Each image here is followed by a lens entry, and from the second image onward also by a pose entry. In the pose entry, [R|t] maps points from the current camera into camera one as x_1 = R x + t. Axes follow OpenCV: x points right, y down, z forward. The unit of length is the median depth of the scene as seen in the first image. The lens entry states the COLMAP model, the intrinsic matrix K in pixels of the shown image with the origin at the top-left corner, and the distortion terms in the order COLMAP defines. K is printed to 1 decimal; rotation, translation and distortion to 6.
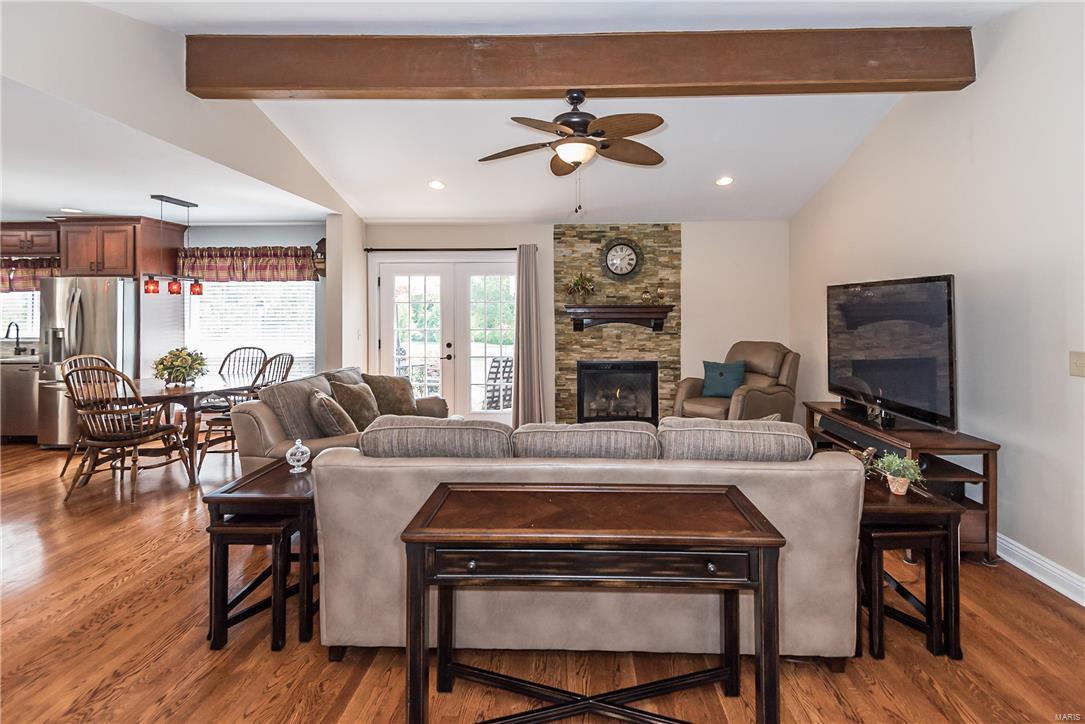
lens RADIAL K [[503.3, 0, 568.5], [0, 503.3, 306.8], [0, 0, 1]] dist [0.019261, -0.000121]
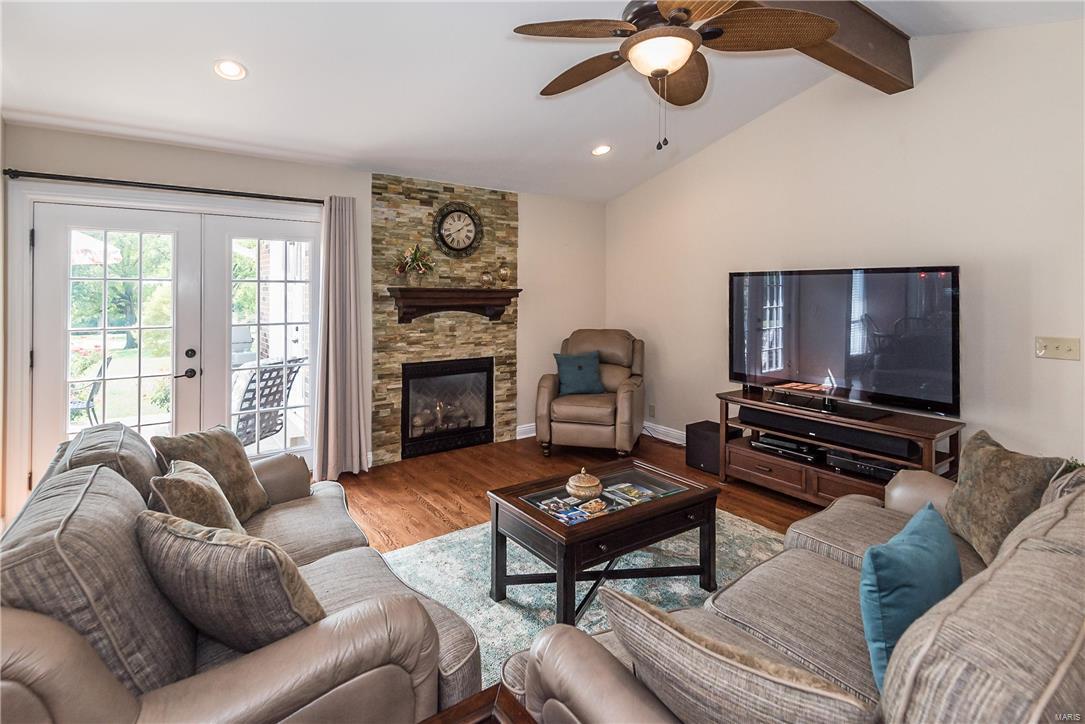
lens RADIAL K [[499.9, 0, 486.6], [0, 499.9, 292.3], [0, 0, 1]] dist [0.024336, -0.000027]
pose [[0.819988, 0.006595, 0.572343, -0.302929], [-0.011765, 0.999917, 0.005334, -0.001819], [-0.572260, -0.011108, 0.819997, 0.333855]]
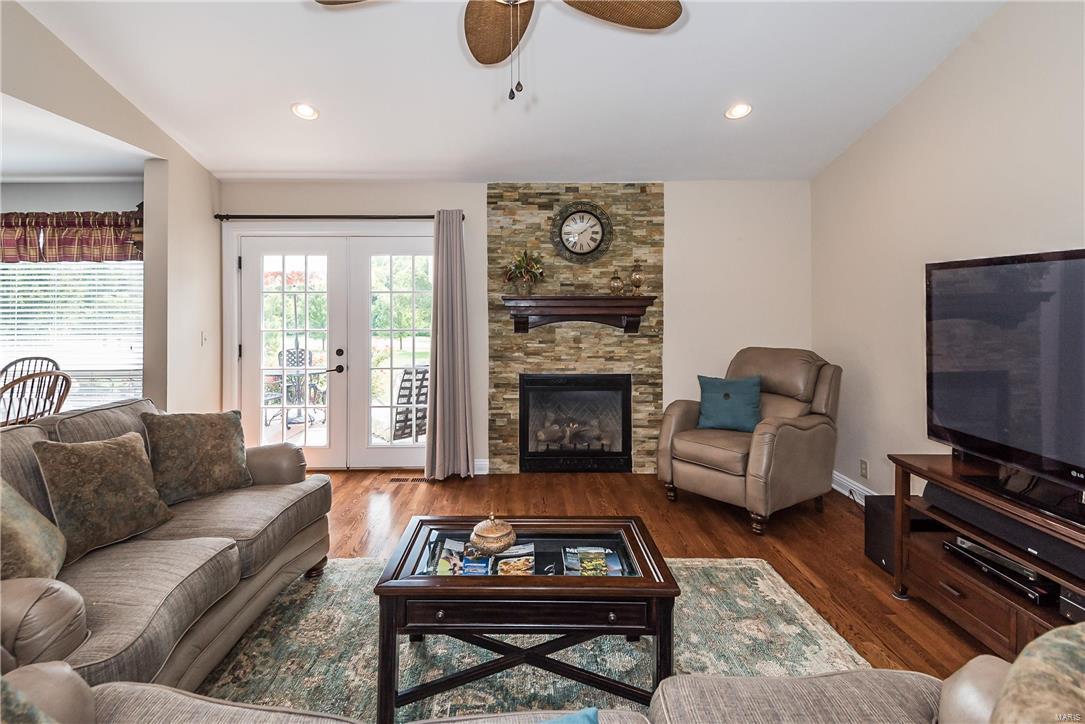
lens RADIAL K [[497.0, 0, 536.1], [0, 497.0, 305.2], [0, 0, 1]] dist [0.022642, -0.000156]
pose [[0.999088, 0.001154, 0.042680, 0.010560], [-0.001548, 0.999956, 0.009218, 0.002866], [-0.042668, -0.009275, 0.999046, 0.293842]]
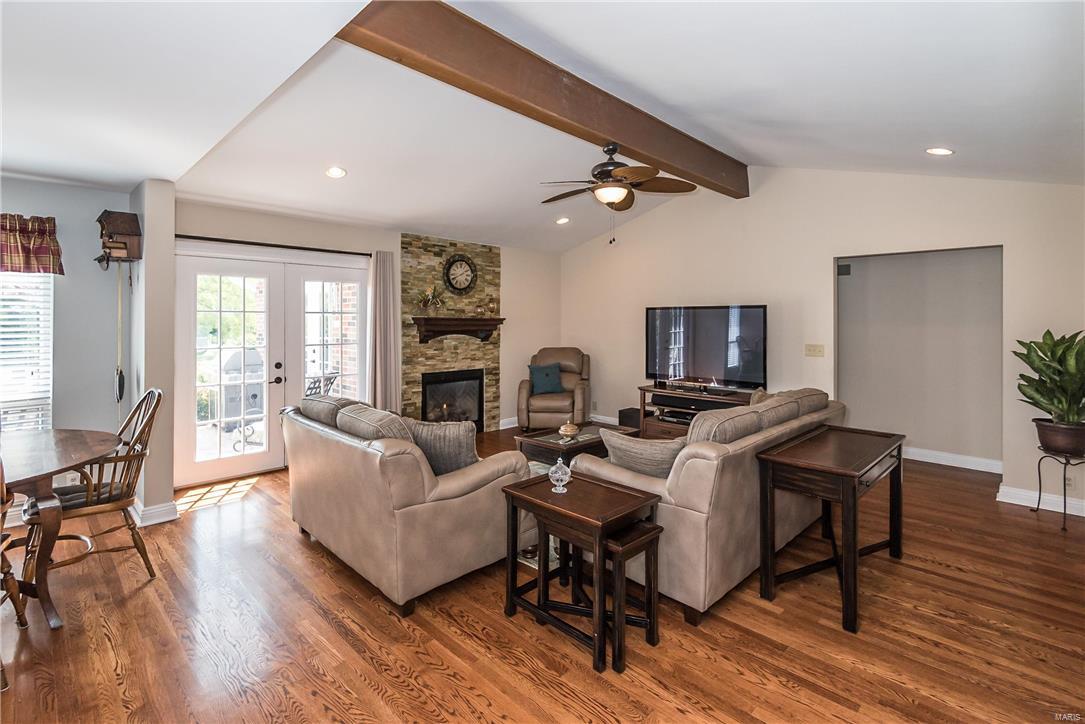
lens RADIAL K [[501.2, 0, 512.9], [0, 501.2, 321.1], [0, 0, 1]] dist [0.001434, 0.000023]
pose [[0.697470, 0.005208, 0.716595, -0.572214], [-0.011187, 0.999931, 0.003621, -0.001406], [-0.716527, -0.010542, 0.697480, 0.182200]]
